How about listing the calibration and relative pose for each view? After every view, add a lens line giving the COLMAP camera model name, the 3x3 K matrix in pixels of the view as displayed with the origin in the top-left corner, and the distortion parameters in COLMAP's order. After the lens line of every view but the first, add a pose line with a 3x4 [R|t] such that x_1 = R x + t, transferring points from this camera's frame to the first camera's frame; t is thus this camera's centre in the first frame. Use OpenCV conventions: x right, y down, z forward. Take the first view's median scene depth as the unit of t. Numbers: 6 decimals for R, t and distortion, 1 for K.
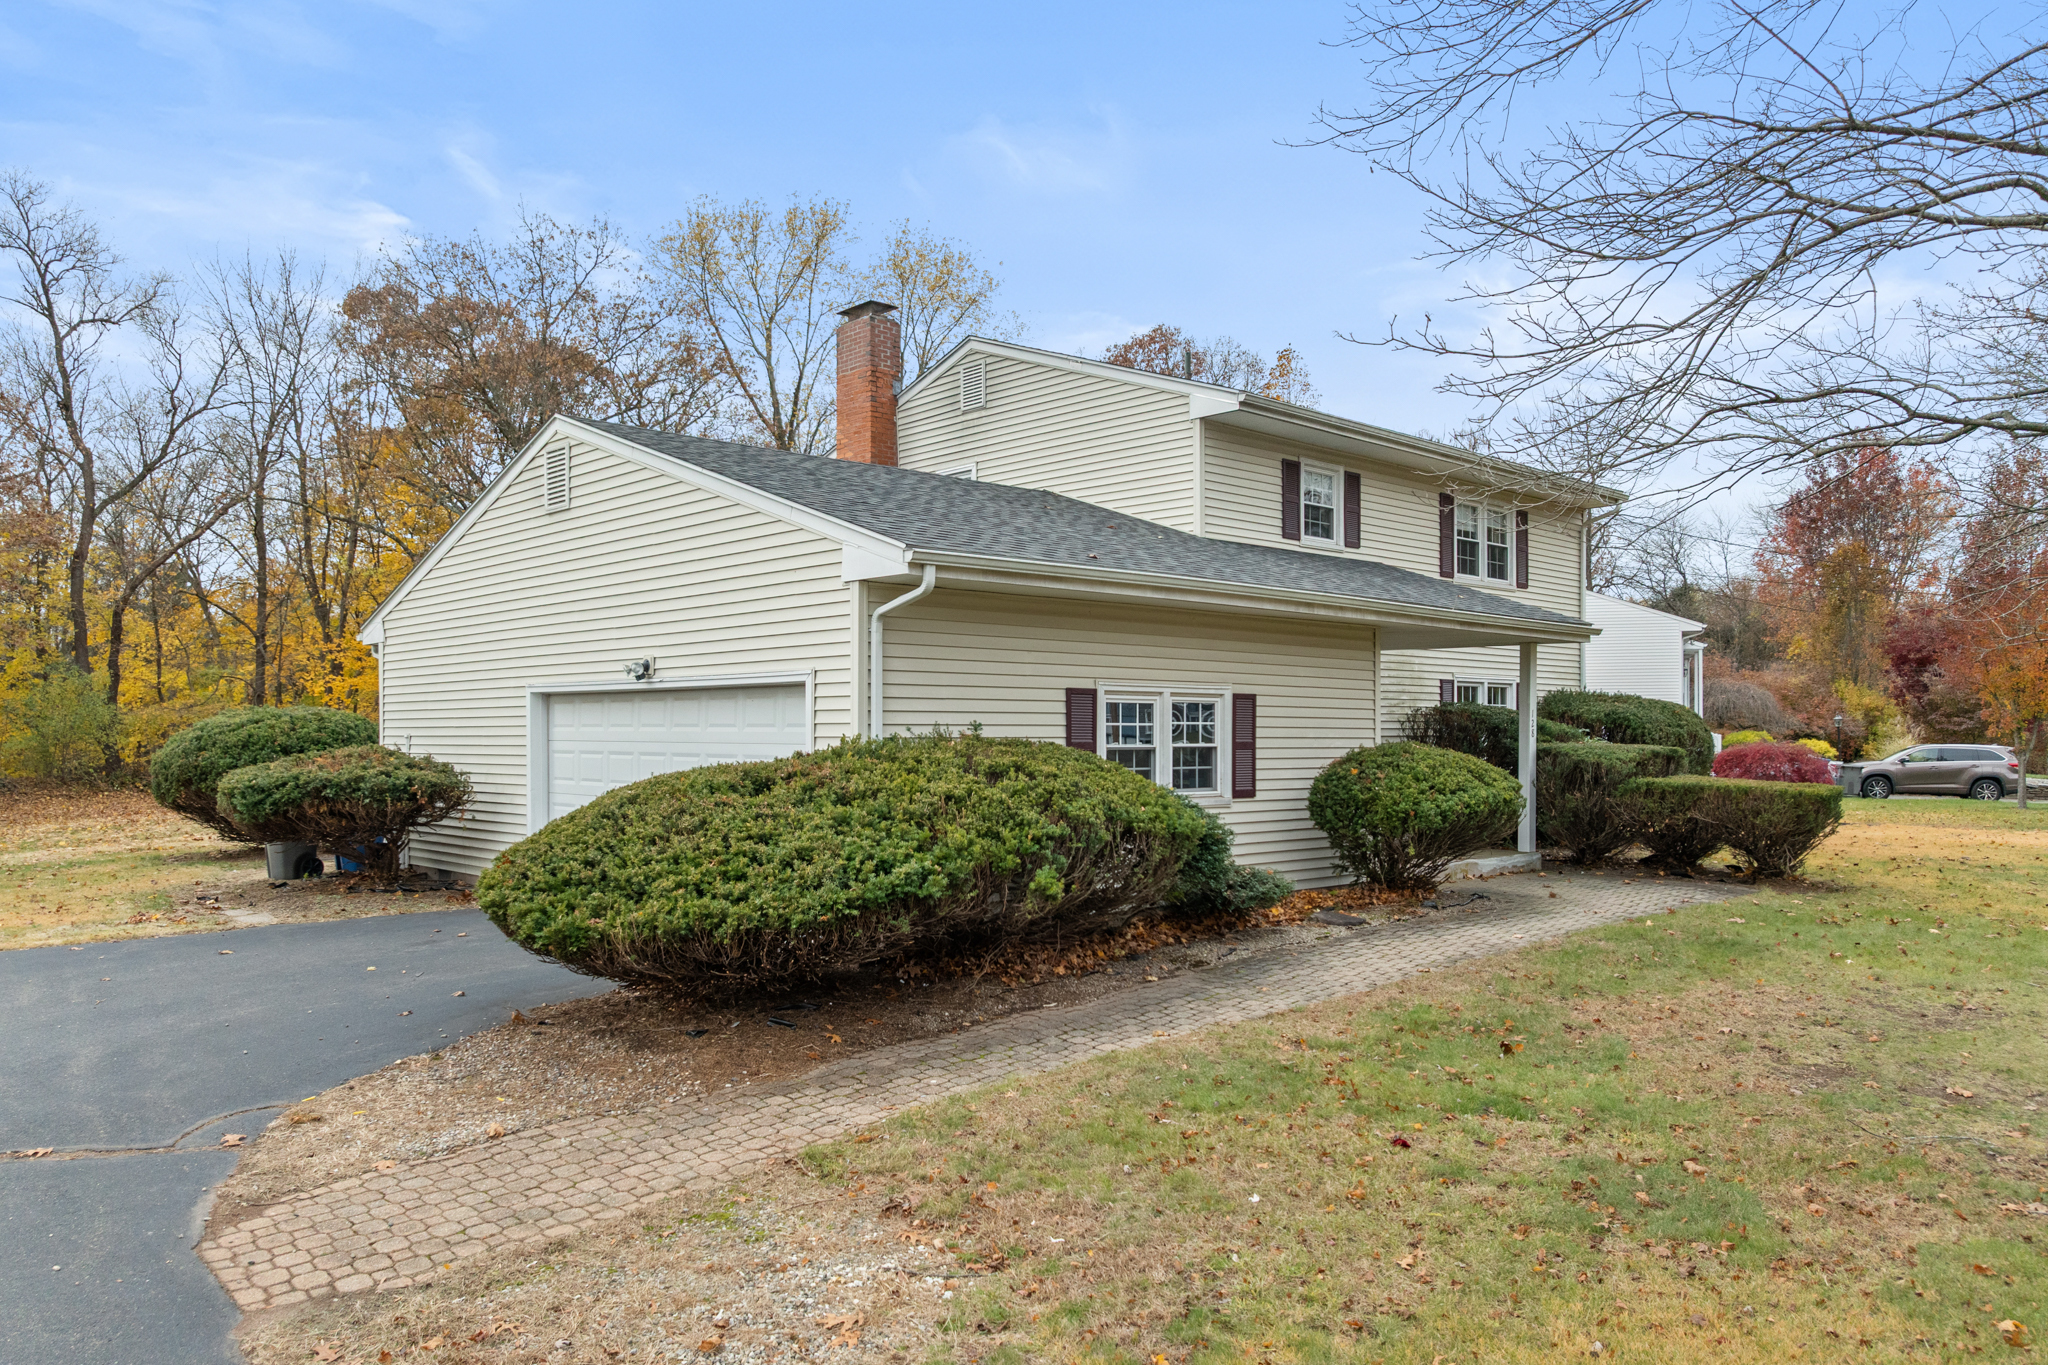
lens RADIAL K [[1458.3, 0, 1016.0], [0, 1458.3, 721.9], [0, 0, 1]] dist [-0.026490, -0.000063]
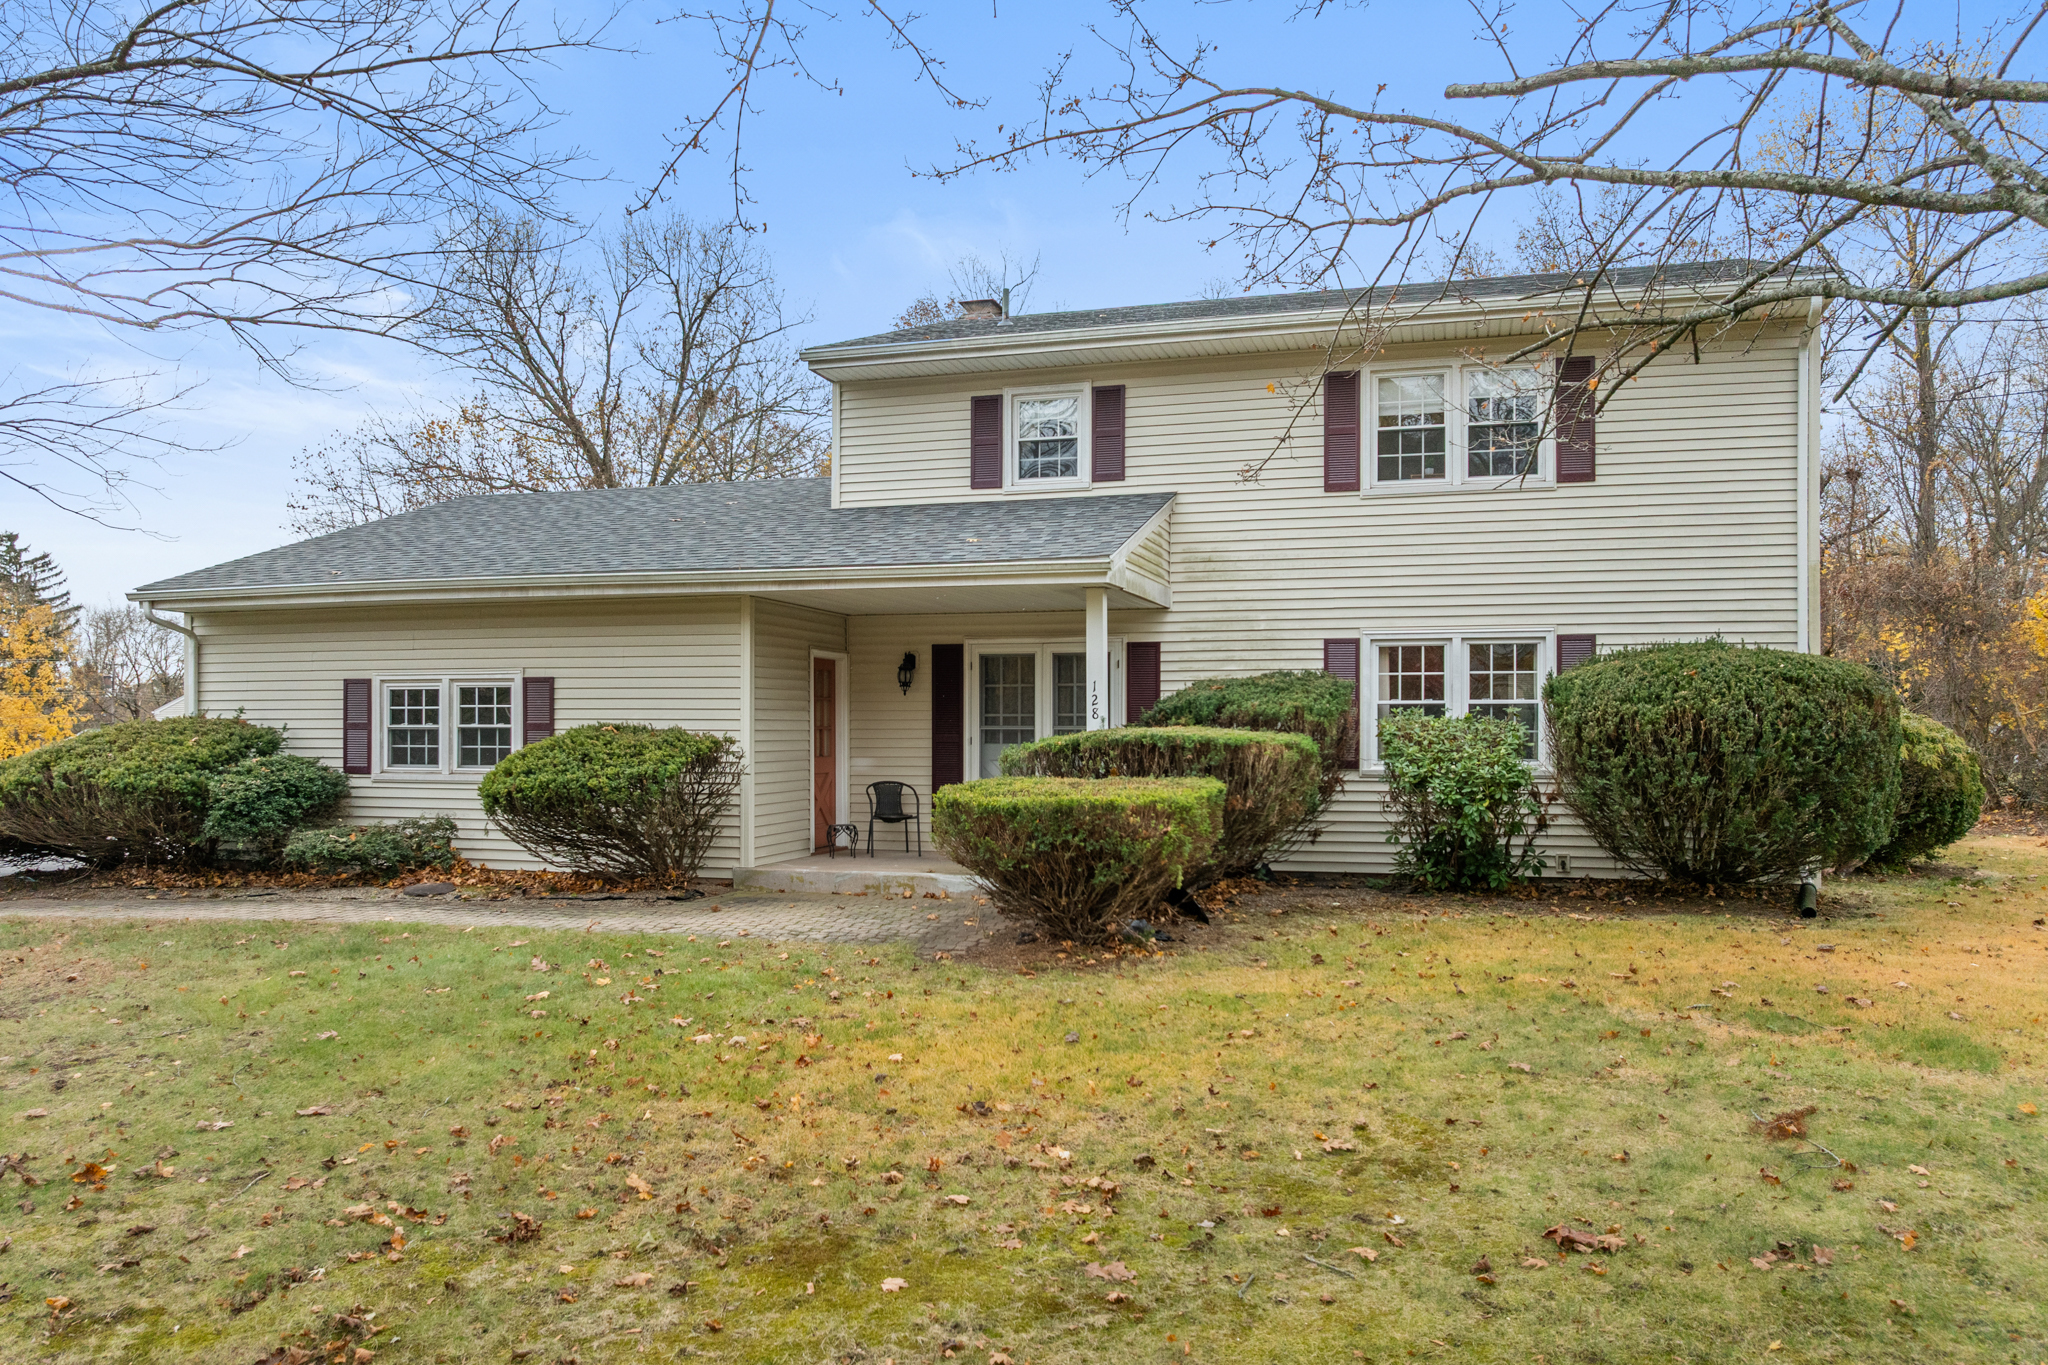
lens RADIAL K [[1445.5, 0, 1024.0], [0, 1445.5, 682.5], [0, 0, 1]] dist [-0.031465, -0.000593]
pose [[0.497282, -0.022717, -0.867292, 0.925889], [0.006011, 0.999723, -0.022739, 0.007482], [0.867568, 0.006094, 0.497281, 0.596793]]
